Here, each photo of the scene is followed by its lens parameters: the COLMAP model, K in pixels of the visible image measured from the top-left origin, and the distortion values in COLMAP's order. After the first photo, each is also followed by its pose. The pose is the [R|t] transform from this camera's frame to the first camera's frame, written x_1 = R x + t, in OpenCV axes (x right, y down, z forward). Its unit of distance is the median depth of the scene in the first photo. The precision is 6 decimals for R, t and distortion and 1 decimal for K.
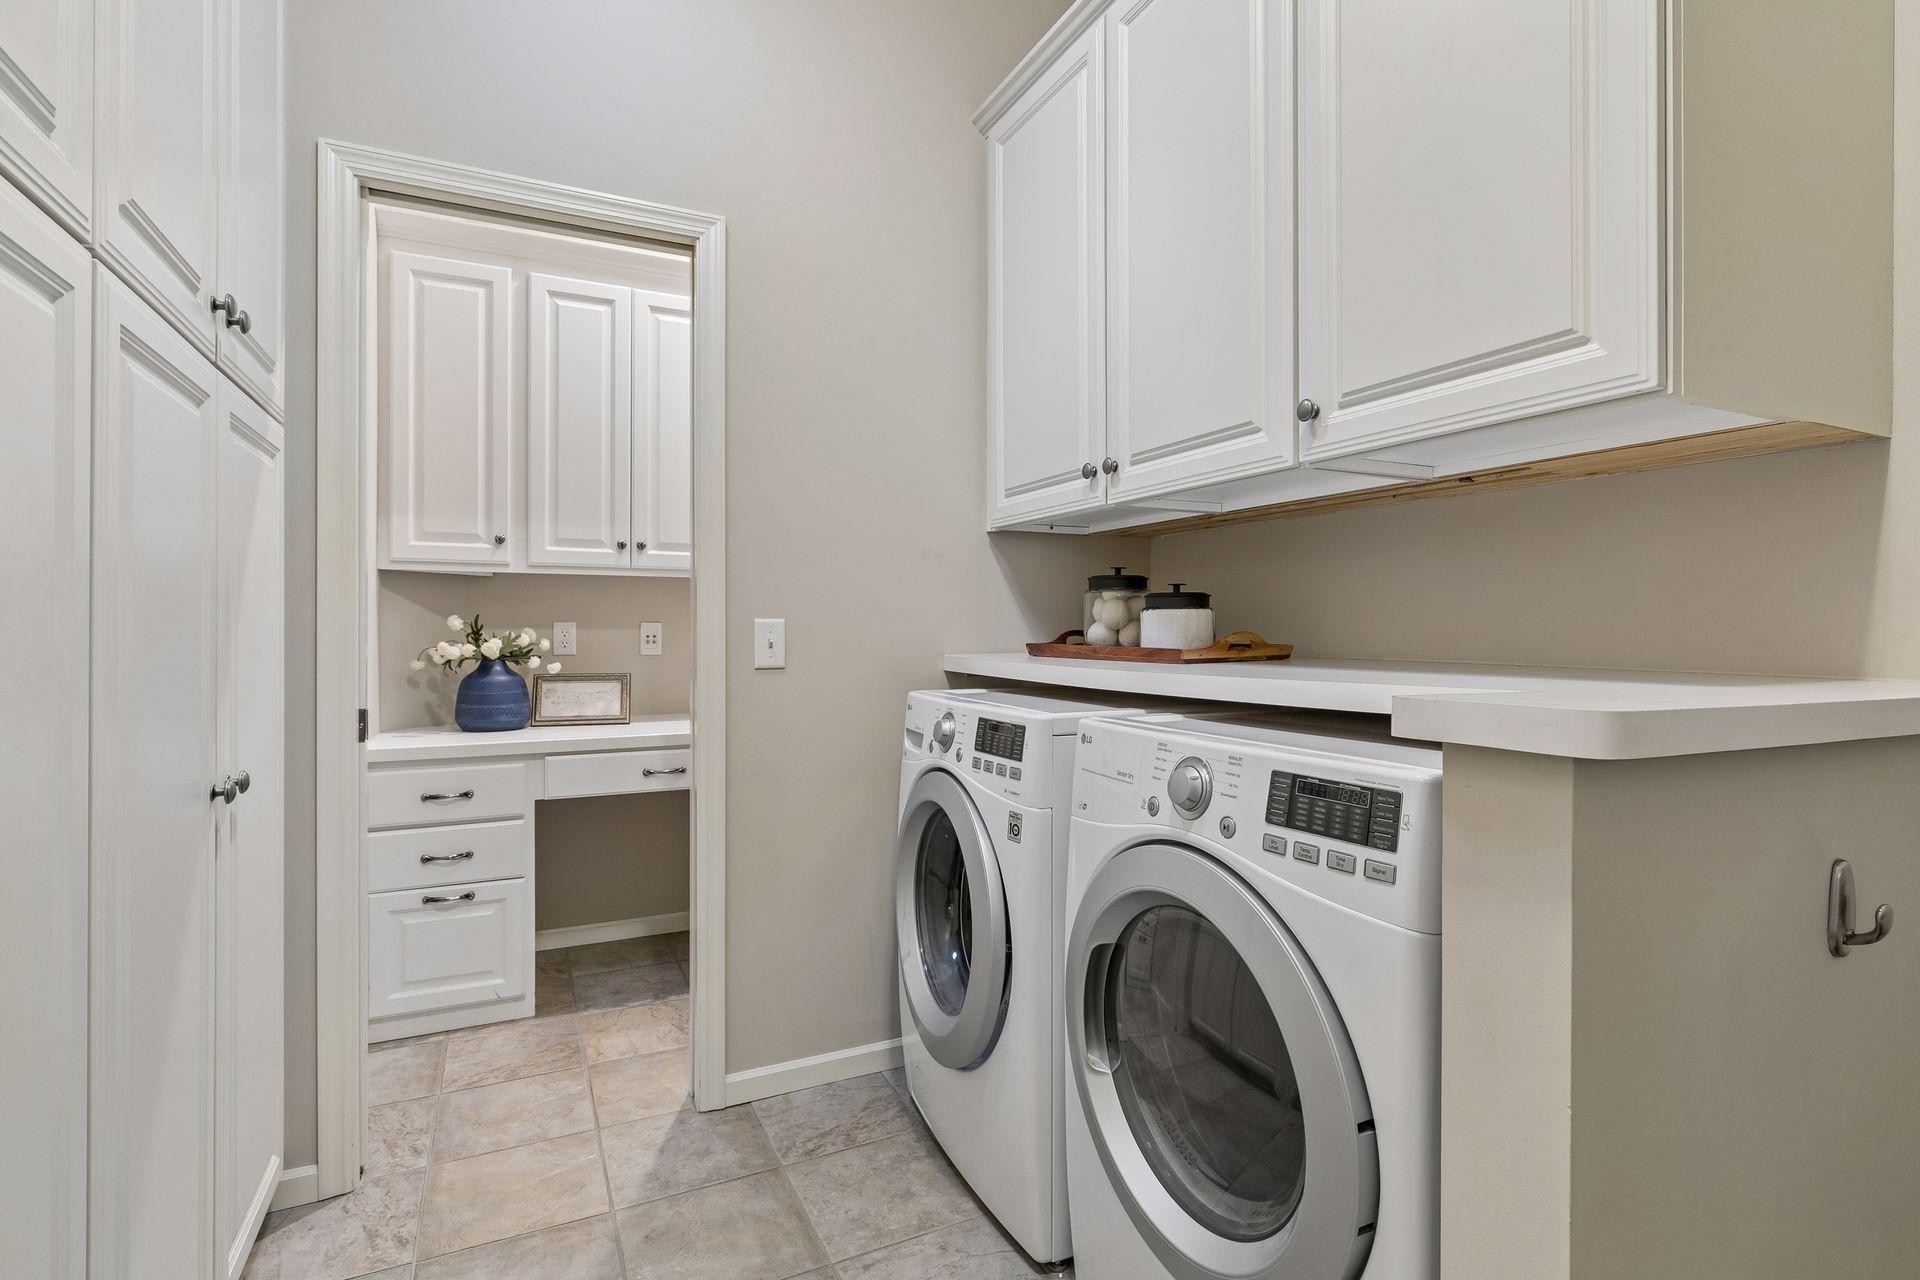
lens RADIAL K [[871.9, 0, 956.8], [0, 871.9, 630.8], [0, 0, 1]] dist [-0.001178, -0.000298]
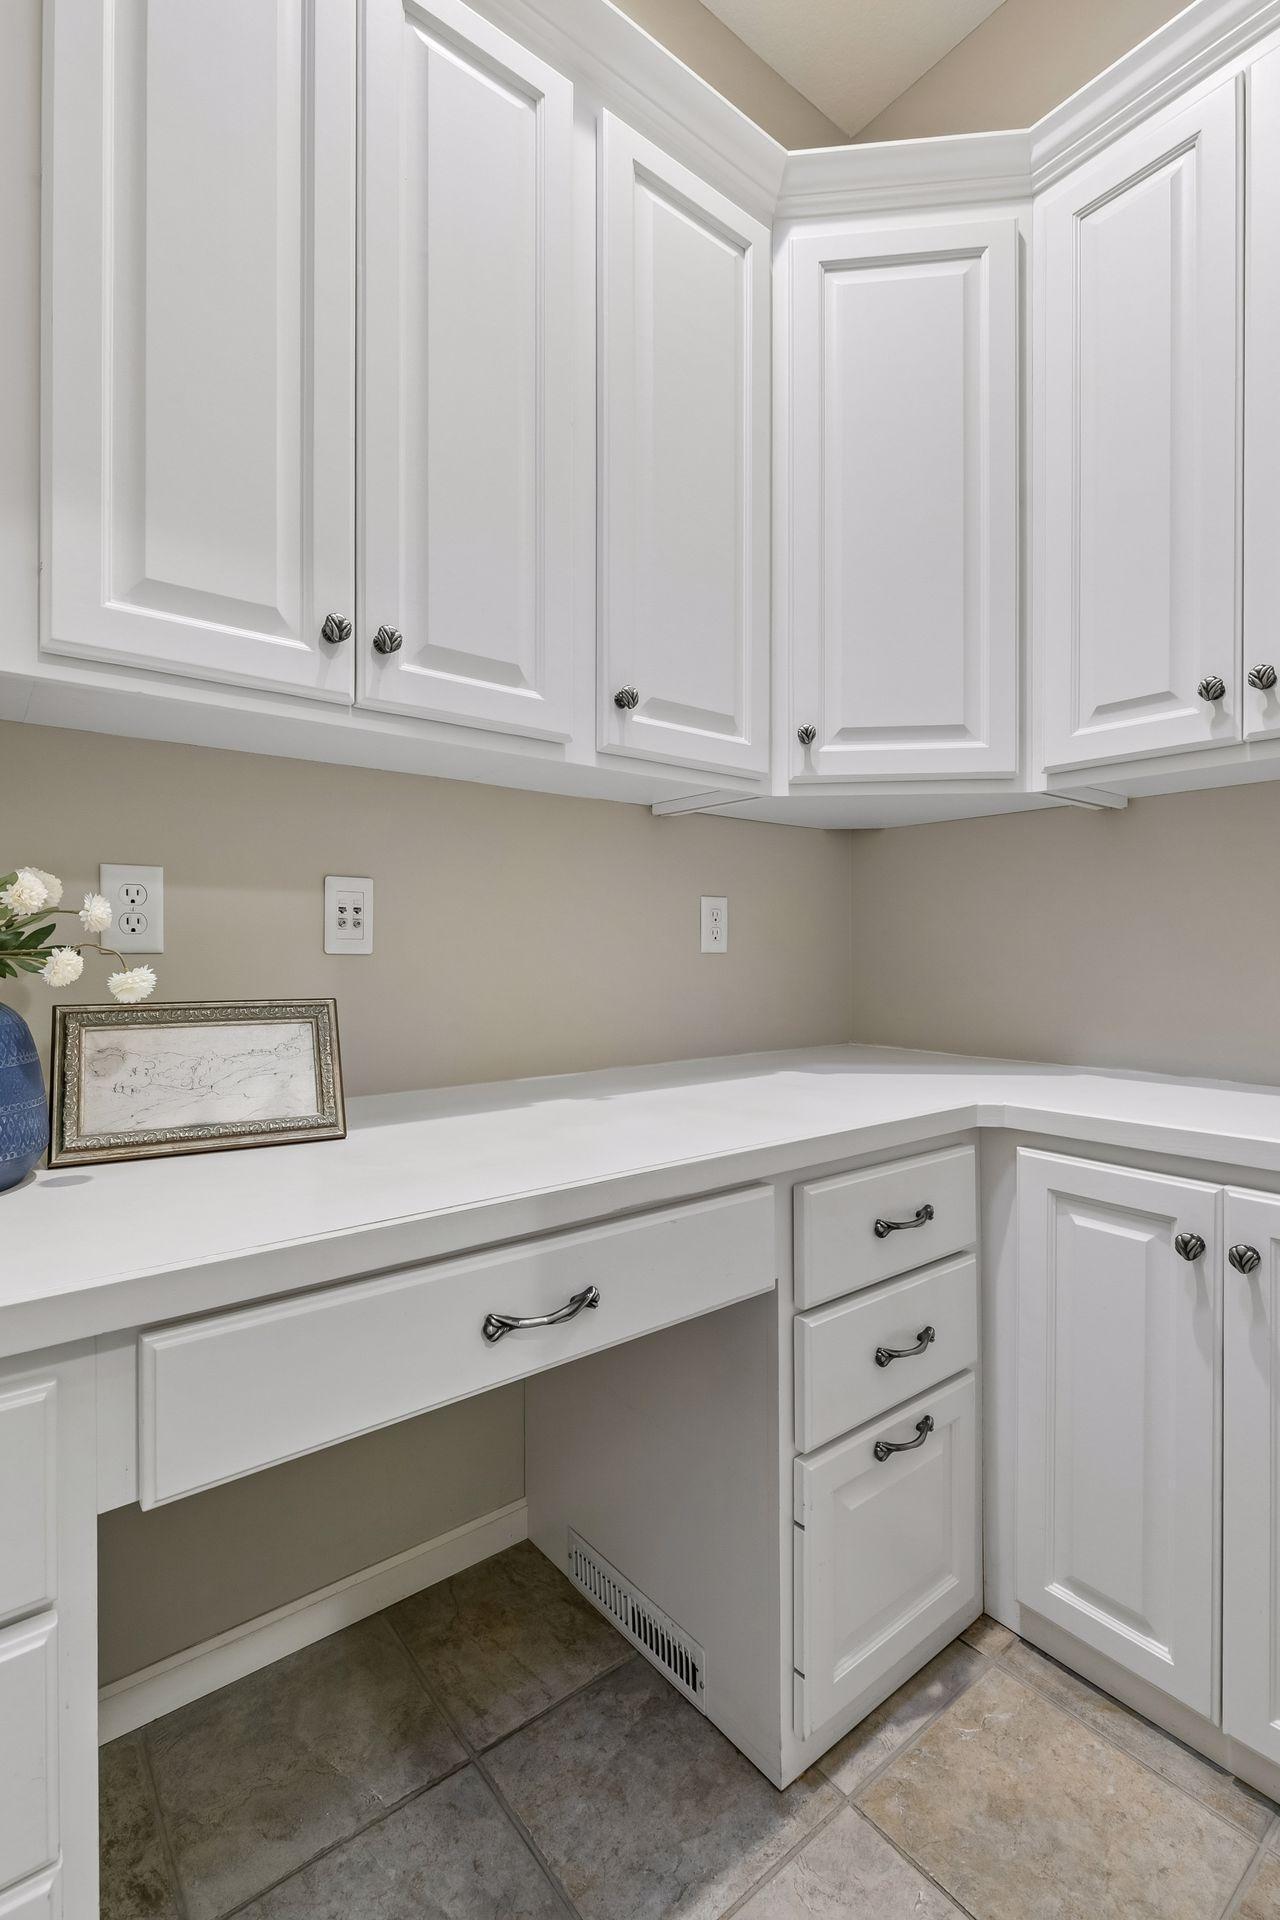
lens RADIAL K [[871.9, 0, 641.0], [0, 871.9, 951.8], [0, 0, 1]] dist [-0.001178, -0.000298]
pose [[0.981979, -0.002480, 0.188974, -0.328610], [0.002367, 0.999997, 0.000824, 0.029857], [-0.188976, -0.000362, 0.981982, 0.631769]]
